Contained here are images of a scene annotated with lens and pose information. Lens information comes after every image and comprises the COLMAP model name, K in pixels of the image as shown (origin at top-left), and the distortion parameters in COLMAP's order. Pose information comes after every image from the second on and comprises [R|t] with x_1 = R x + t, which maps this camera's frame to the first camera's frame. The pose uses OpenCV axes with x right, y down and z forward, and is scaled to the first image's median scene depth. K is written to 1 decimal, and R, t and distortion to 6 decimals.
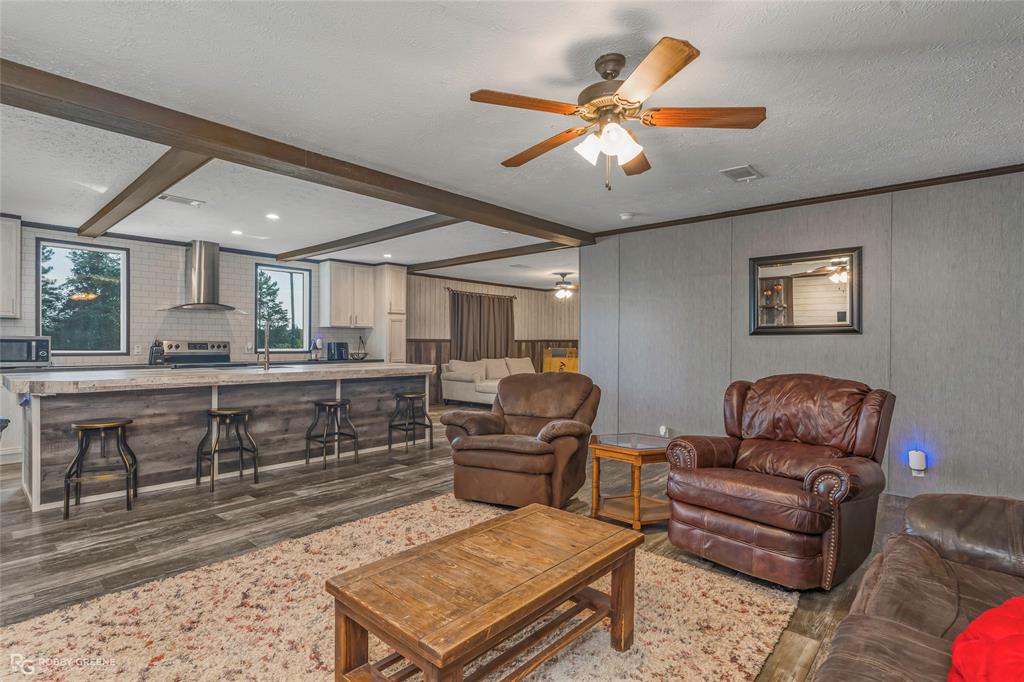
lens RADIAL K [[500.8, 0, 508.1], [0, 500.8, 341.0], [0, 0, 1]] dist [-0.009622, -0.000537]
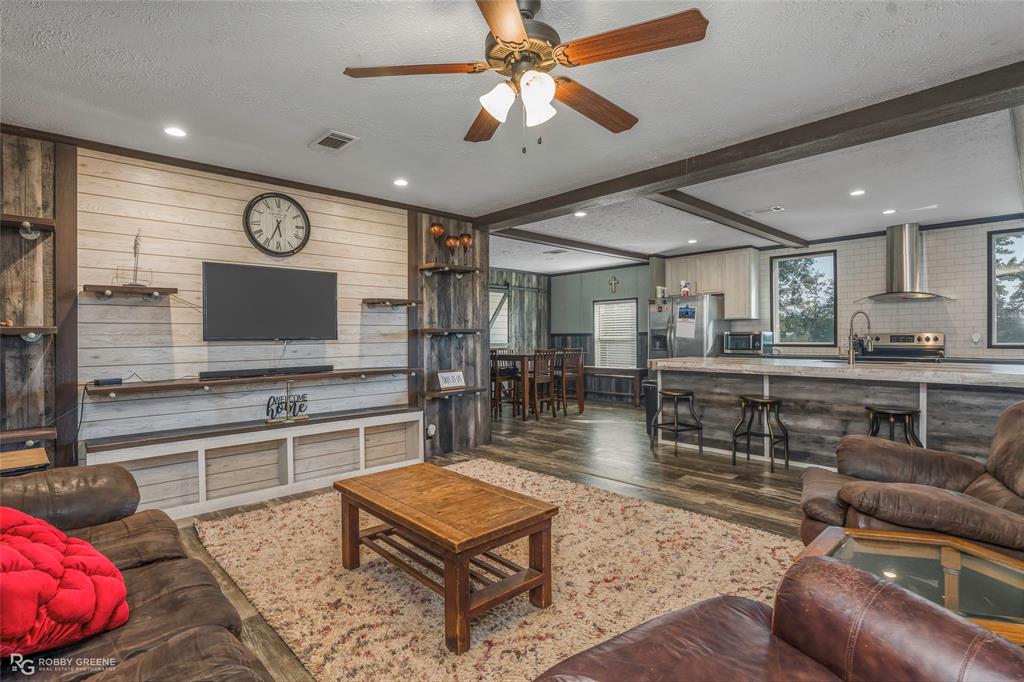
lens RADIAL K [[500.8, 0, 518.2], [0, 500.8, 341.0], [0, 0, 1]] dist [-0.009622, -0.000537]
pose [[-0.090878, 0.006081, -0.995843, 0.597891], [0.011985, 0.999916, 0.005012, 0.003646], [0.995790, -0.011480, -0.090944, 0.609359]]
